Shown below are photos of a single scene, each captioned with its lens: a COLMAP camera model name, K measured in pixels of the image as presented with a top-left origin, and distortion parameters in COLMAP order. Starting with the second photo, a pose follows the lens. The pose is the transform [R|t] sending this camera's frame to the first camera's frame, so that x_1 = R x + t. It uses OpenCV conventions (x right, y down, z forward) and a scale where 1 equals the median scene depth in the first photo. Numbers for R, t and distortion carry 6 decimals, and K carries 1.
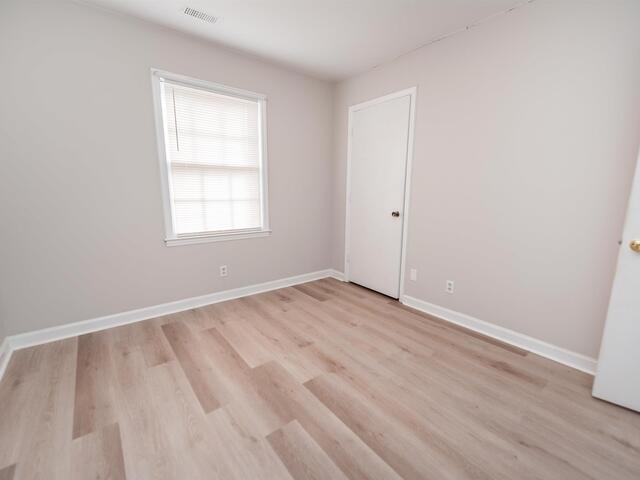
lens RADIAL K [[281.6, 0, 324.9], [0, 281.6, 242.1], [0, 0, 1]] dist [0.002001, -0.000325]
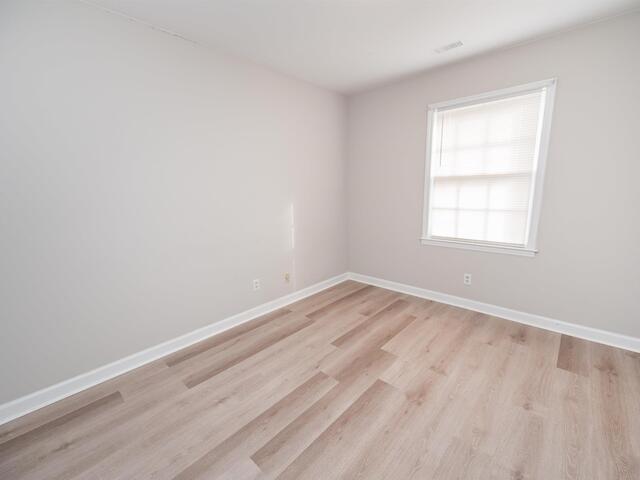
lens RADIAL K [[281.6, 0, 324.9], [0, 281.6, 242.1], [0, 0, 1]] dist [0.002001, -0.000325]
pose [[0.152202, 0.171240, -0.973402, 0.616358], [-0.157376, 0.976510, 0.147179, -0.112521], [0.975739, 0.130789, 0.175576, 0.360531]]
